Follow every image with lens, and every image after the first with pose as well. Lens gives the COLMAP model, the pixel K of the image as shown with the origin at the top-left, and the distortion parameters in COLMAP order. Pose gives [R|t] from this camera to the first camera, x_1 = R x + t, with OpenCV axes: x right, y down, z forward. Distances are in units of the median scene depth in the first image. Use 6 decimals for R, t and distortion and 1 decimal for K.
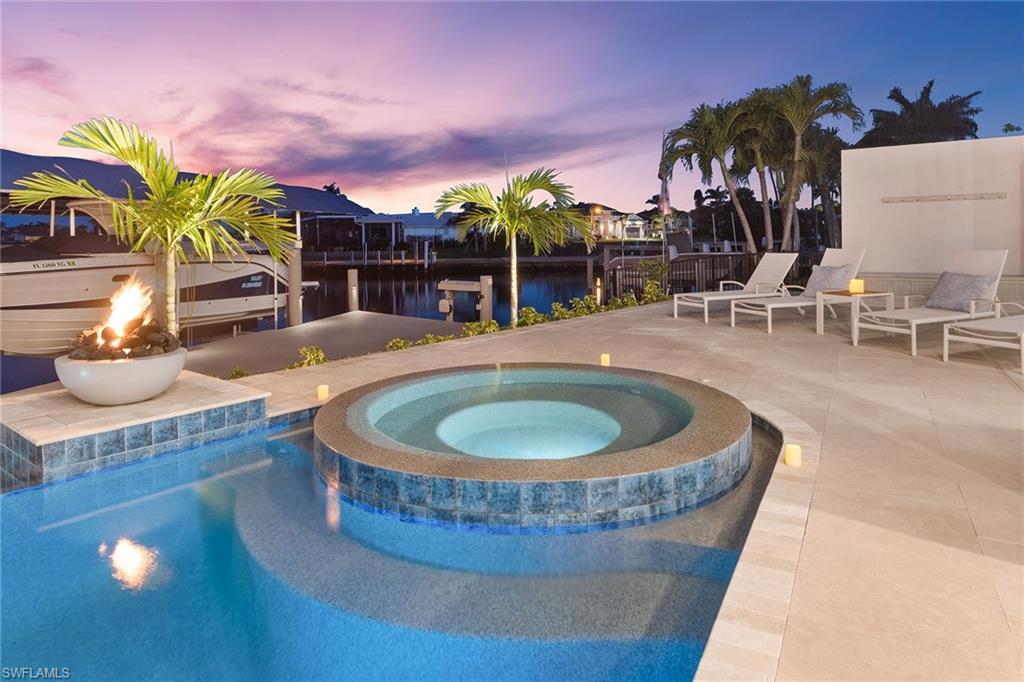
lens RADIAL K [[662.1, 0, 514.9], [0, 662.1, 281.0], [0, 0, 1]] dist [-0.000720, 0.000293]
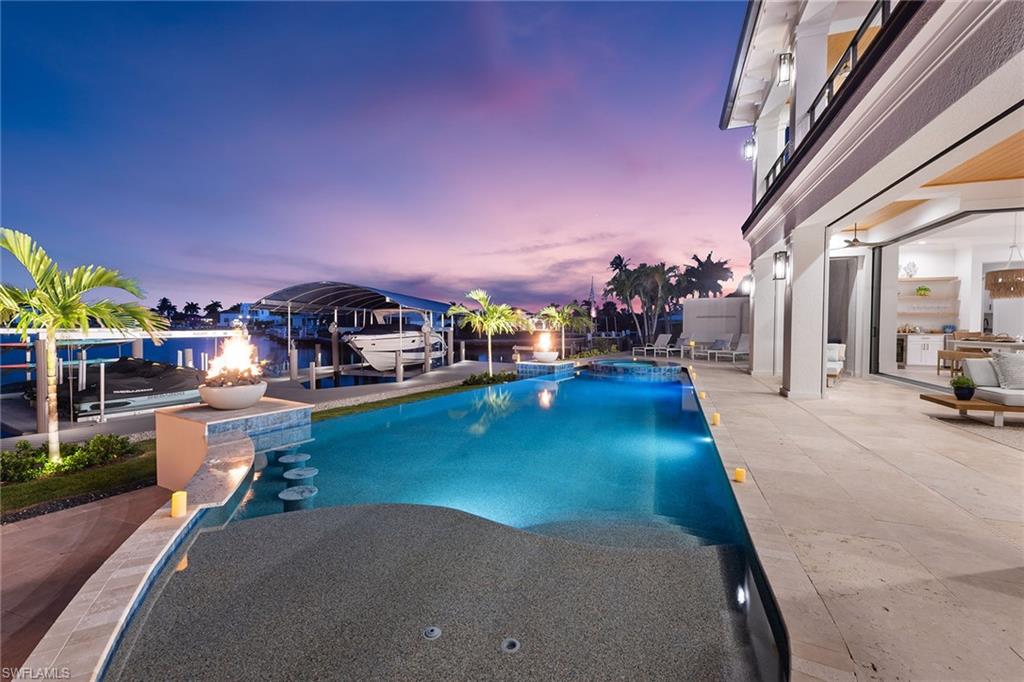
lens RADIAL K [[451.2, 0, 512.7], [0, 451.2, 328.5], [0, 0, 1]] dist [-0.001652, -0.000401]
pose [[0.990080, 0.015016, 0.139697, -0.610270], [-0.005937, 0.997856, -0.065185, 0.074261], [-0.140376, 0.063709, 0.988046, -0.984343]]
